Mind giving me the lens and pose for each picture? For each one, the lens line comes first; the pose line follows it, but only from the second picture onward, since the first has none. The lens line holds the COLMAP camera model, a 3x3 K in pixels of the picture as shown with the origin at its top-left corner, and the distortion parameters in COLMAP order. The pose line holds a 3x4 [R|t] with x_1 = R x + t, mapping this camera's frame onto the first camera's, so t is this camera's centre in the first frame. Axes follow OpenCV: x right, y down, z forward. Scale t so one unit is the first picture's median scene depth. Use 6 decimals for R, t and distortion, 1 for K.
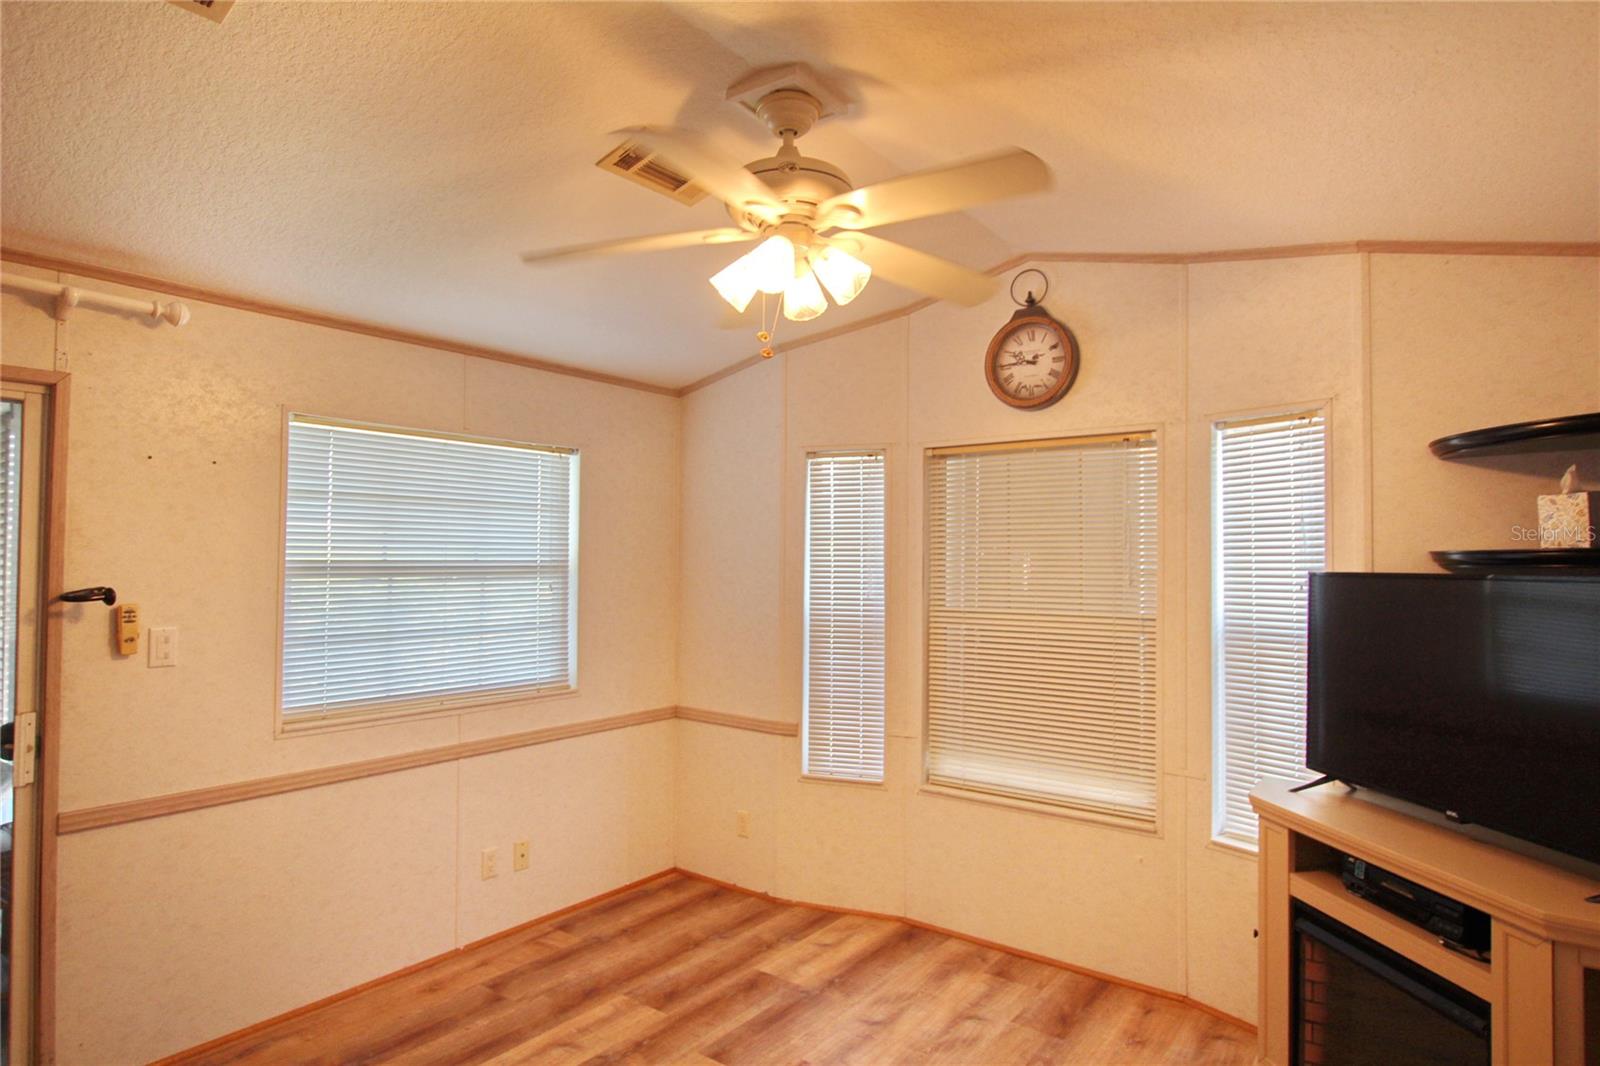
lens RADIAL K [[890.1, 0, 788.3], [0, 890.1, 532.6], [0, 0, 1]] dist [-0.023913, 0.004349]
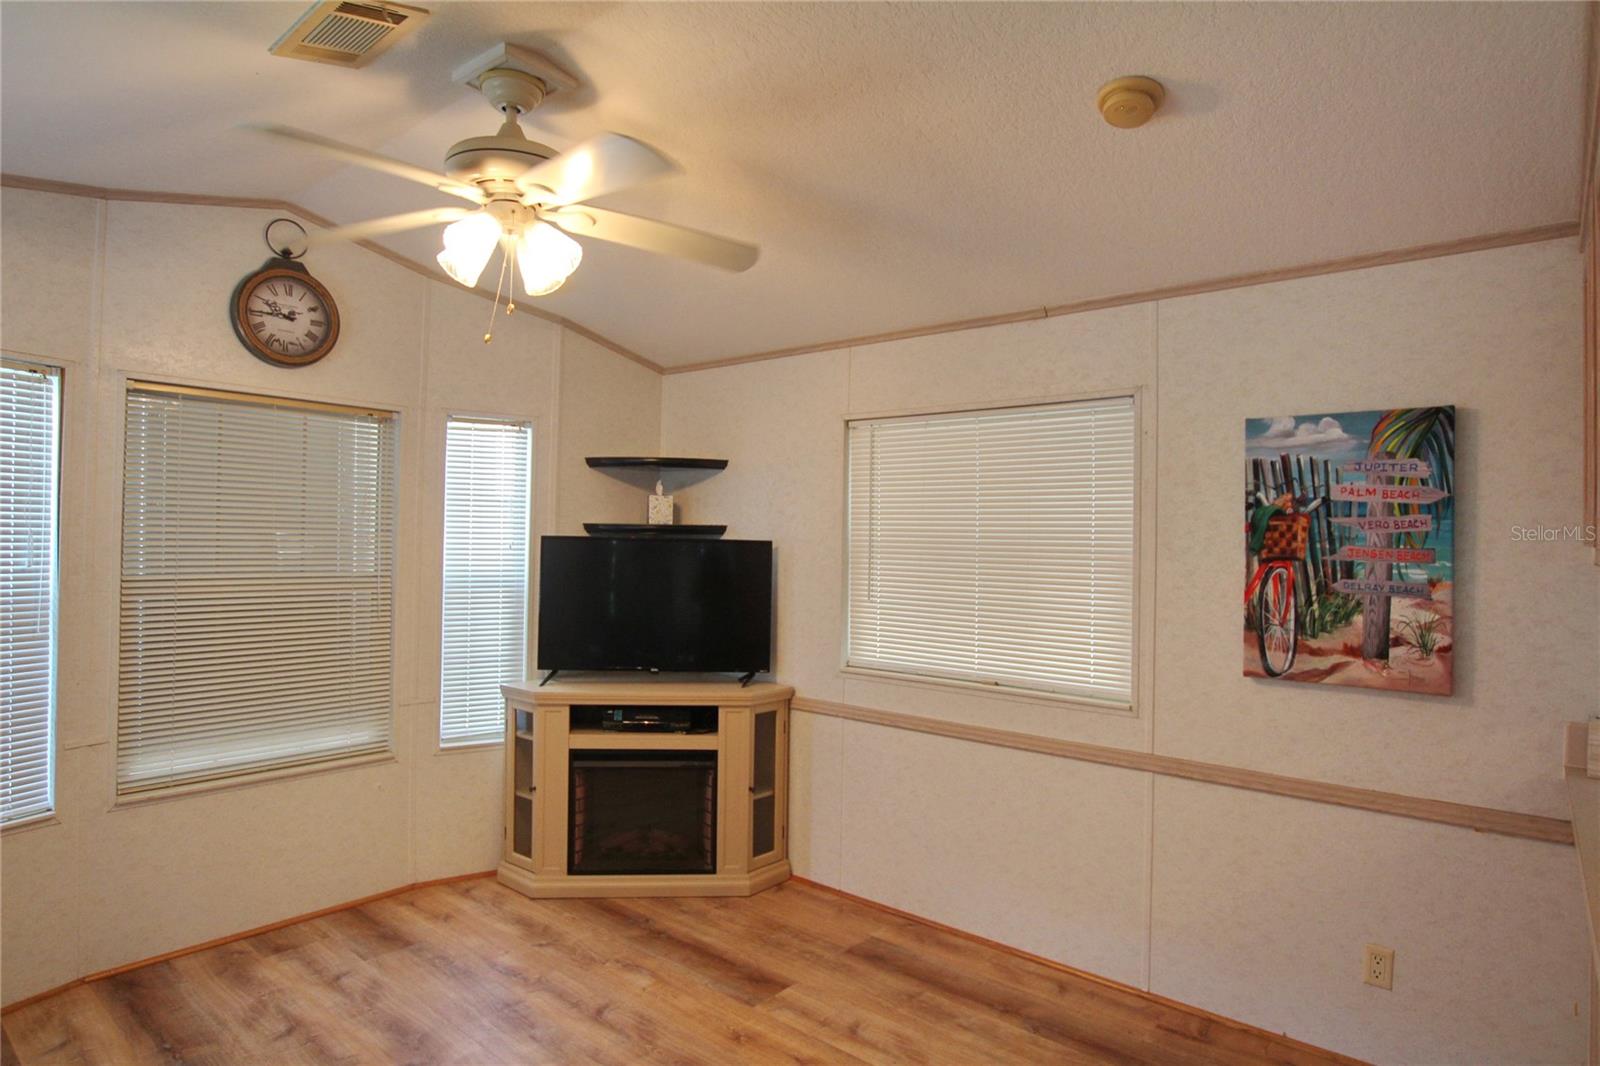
lens RADIAL K [[890.1, 0, 788.3], [0, 890.1, 532.6], [0, 0, 1]] dist [-0.023913, 0.004349]
pose [[0.054411, 0.002477, 0.998516, -0.681643], [-0.051315, 0.998682, 0.000319, 0.014285], [-0.997199, -0.051256, 0.054467, 0.408758]]
